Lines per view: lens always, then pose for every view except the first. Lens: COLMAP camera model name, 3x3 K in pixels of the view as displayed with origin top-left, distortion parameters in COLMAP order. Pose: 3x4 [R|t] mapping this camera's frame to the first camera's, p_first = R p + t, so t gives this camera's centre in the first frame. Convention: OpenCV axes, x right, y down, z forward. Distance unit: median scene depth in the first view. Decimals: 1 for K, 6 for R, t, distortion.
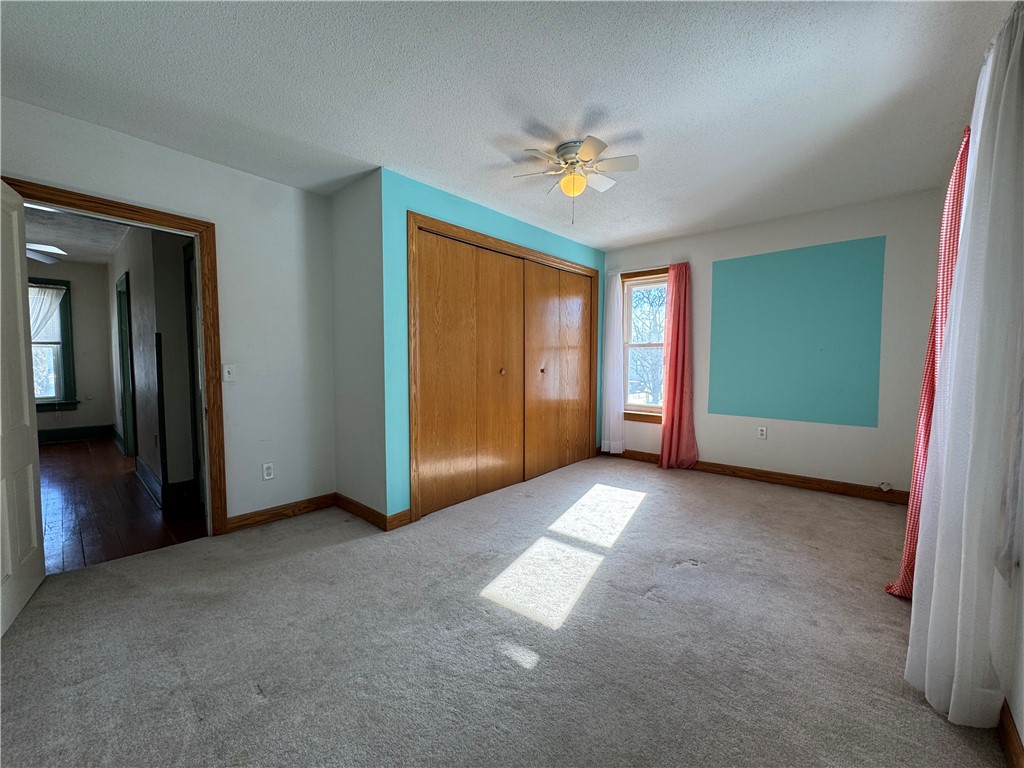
lens RADIAL K [[419.0, 0, 511.4], [0, 419.0, 387.4], [0, 0, 1]] dist [-0.001436, -0.000967]
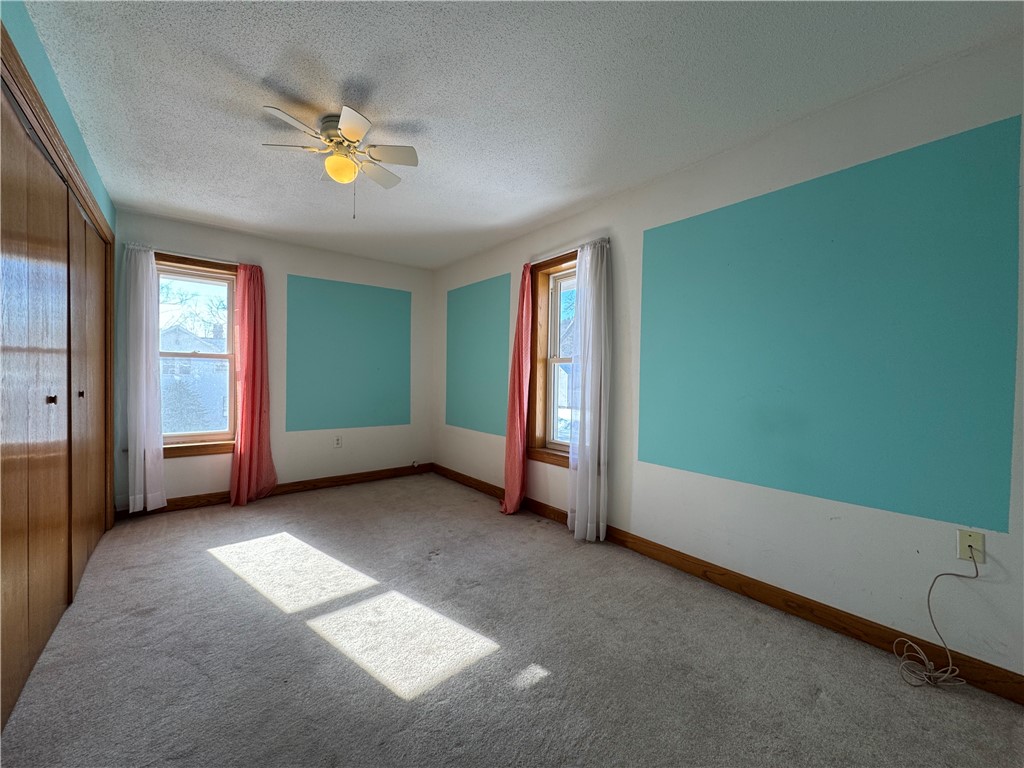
lens RADIAL K [[419.0, 0, 511.6], [0, 419.0, 386.2], [0, 0, 1]] dist [-0.001436, -0.000967]
pose [[0.143273, -0.023355, 0.989408, -0.435408], [0.049293, 0.998649, 0.016435, -0.034793], [-0.988455, 0.046416, 0.144231, 0.389997]]
